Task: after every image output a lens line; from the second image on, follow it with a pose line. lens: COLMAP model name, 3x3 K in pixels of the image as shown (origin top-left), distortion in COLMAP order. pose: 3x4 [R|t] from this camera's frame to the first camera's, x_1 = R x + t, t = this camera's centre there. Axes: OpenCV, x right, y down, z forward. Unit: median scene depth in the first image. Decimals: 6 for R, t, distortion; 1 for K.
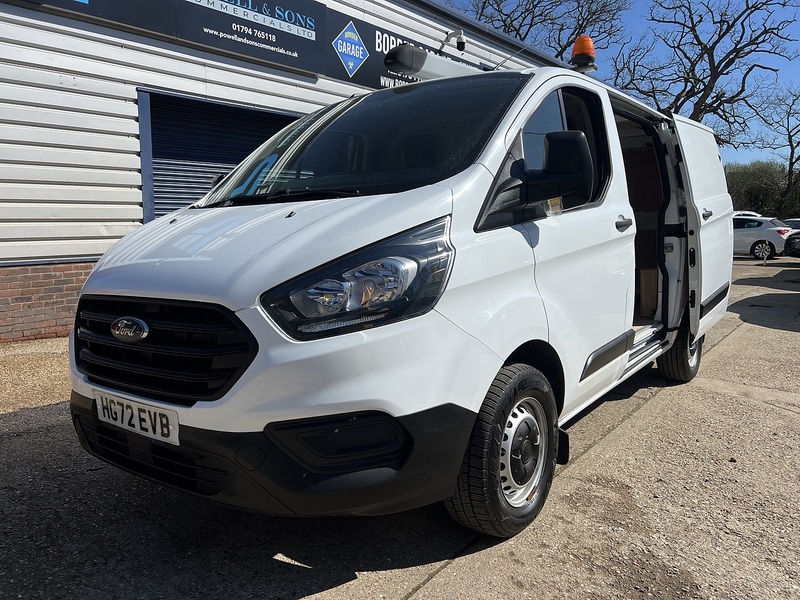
lens RADIAL K [[600.3, 0, 401.8], [0, 600.3, 303.9], [0, 0, 1]] dist [0.042646, -0.043236]
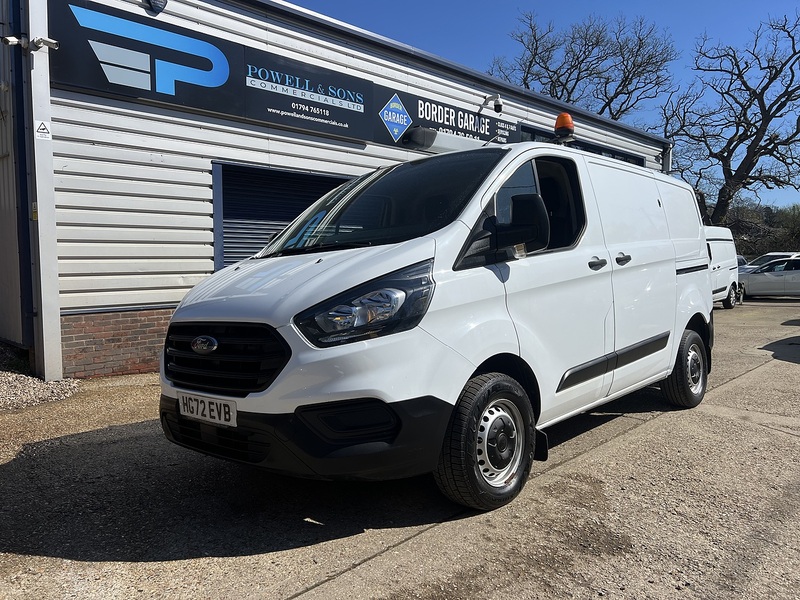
lens RADIAL K [[597.2, 0, 397.6], [0, 597.2, 293.8], [0, 0, 1]] dist [0.053392, -0.053587]
pose [[0.994491, -0.016403, -0.103534, 0.043759], [0.006222, 0.995177, -0.097897, 0.020018], [0.104641, 0.096713, 0.989796, -0.106130]]
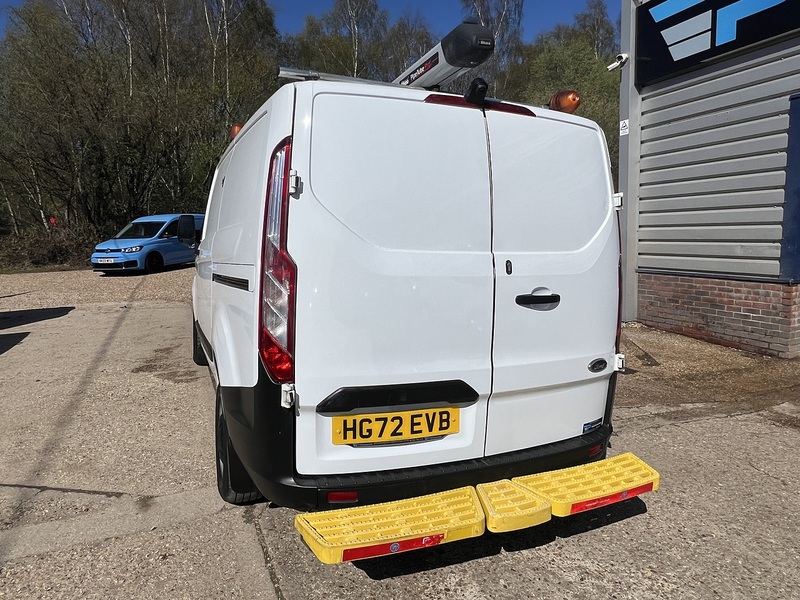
lens RADIAL K [[524.4, 0, 399.7], [0, 524.4, 296.7], [0, 0, 1]] dist [-0.000191, -0.000538]
pose [[-0.493869, 0.112243, -0.862261, 0.624071], [-0.108922, 0.975837, 0.189414, -0.163702], [0.862687, 0.187465, -0.469710, 1.013105]]
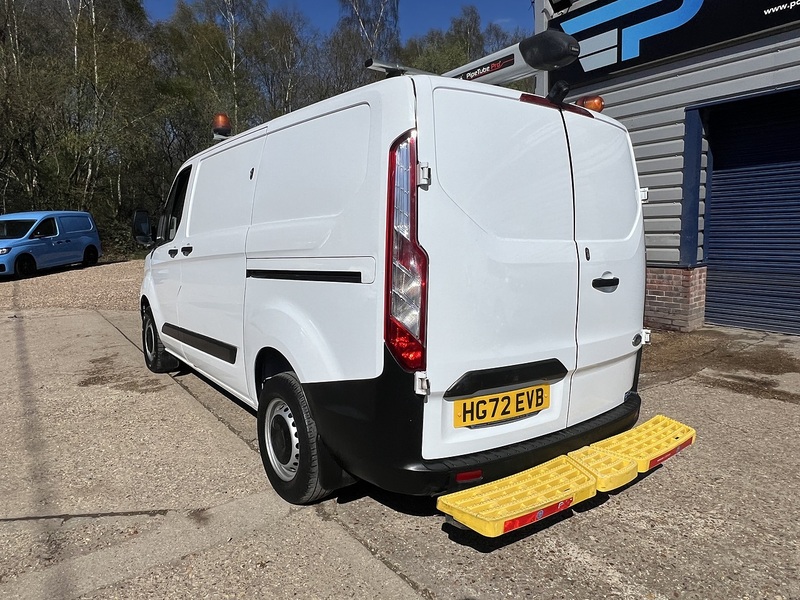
lens RADIAL K [[523.0, 0, 395.3], [0, 523.0, 297.3], [0, 0, 1]] dist [-0.000048, -0.000717]
pose [[-0.283120, 0.133344, -0.949770, 0.689986], [-0.111695, 0.978965, 0.170738, -0.144620], [0.952558, 0.154424, -0.262271, 0.887842]]
